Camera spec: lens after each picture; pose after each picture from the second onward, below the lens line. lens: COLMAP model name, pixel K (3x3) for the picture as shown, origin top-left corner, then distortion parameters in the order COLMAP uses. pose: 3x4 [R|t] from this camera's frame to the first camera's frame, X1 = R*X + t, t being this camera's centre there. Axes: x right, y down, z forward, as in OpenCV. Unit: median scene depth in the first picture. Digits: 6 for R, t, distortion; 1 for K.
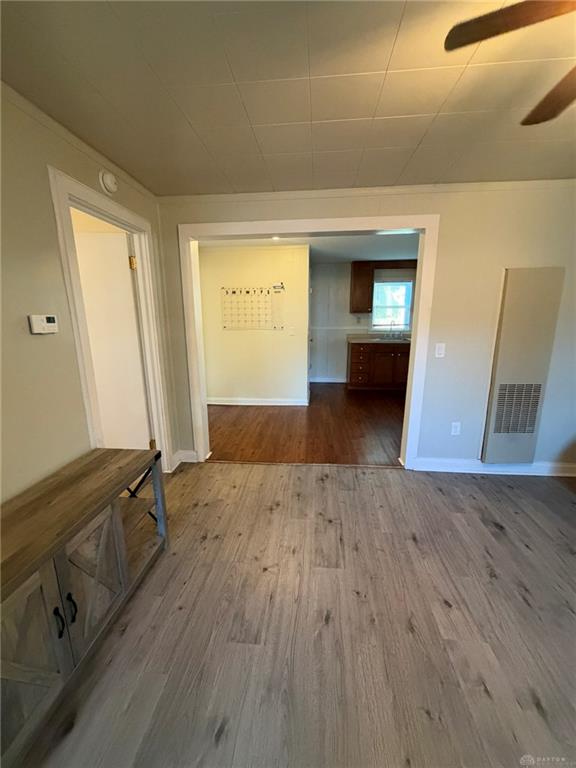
lens RADIAL K [[310.0, 0, 288.1], [0, 310.0, 384.4], [0, 0, 1]] dist [0.001659, -0.000313]
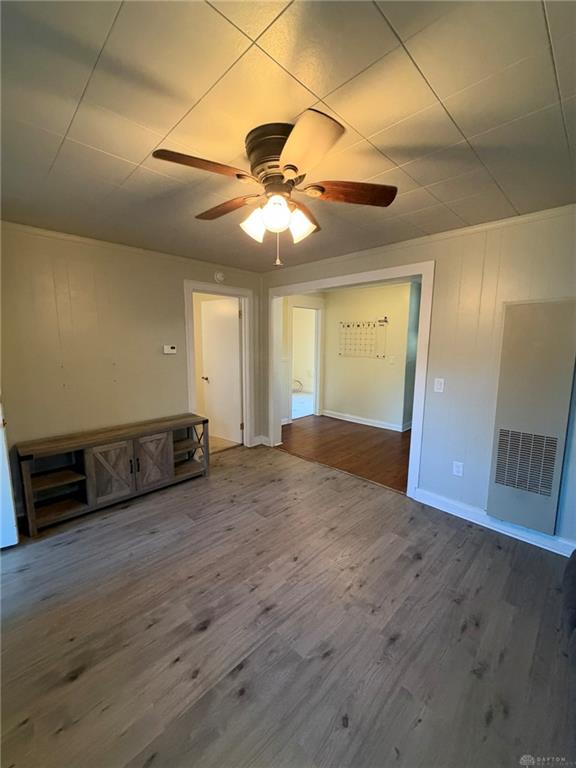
lens RADIAL K [[310.0, 0, 288.1], [0, 310.0, 384.4], [0, 0, 1]] dist [0.001659, -0.000313]
pose [[0.768592, 0.102848, -0.631418, 0.711938], [-0.151742, 0.988135, -0.023755, -0.011756], [0.621483, 0.114071, 0.775079, -0.097011]]
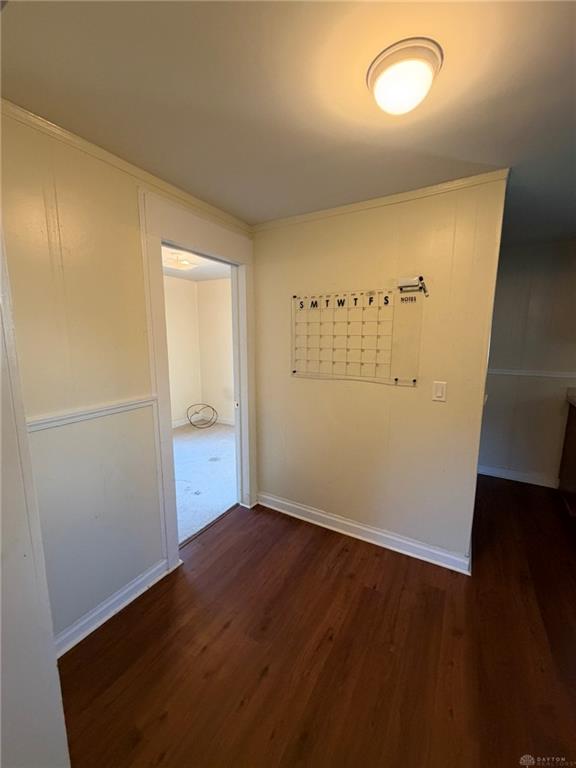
lens RADIAL K [[304.9, 0, 289.7], [0, 304.9, 381.3], [0, 0, 1]] dist [-0.000886, -0.000042]
pose [[0.906311, 0.068381, -0.417043, 0.000427], [-0.098835, 0.993752, -0.051845, -0.240487], [0.410892, 0.088206, 0.907407, 0.912555]]
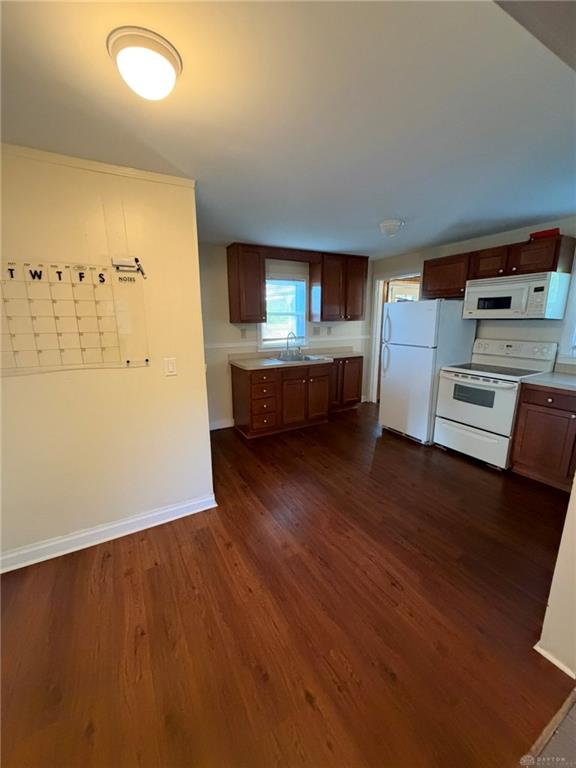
lens RADIAL K [[304.9, 0, 289.7], [0, 304.9, 381.3], [0, 0, 1]] dist [-0.000886, -0.000042]
pose [[0.823041, -0.117340, 0.555729, -0.161480], [0.128644, 0.991512, 0.018831, -0.226996], [-0.553222, 0.055993, 0.831150, 0.876501]]
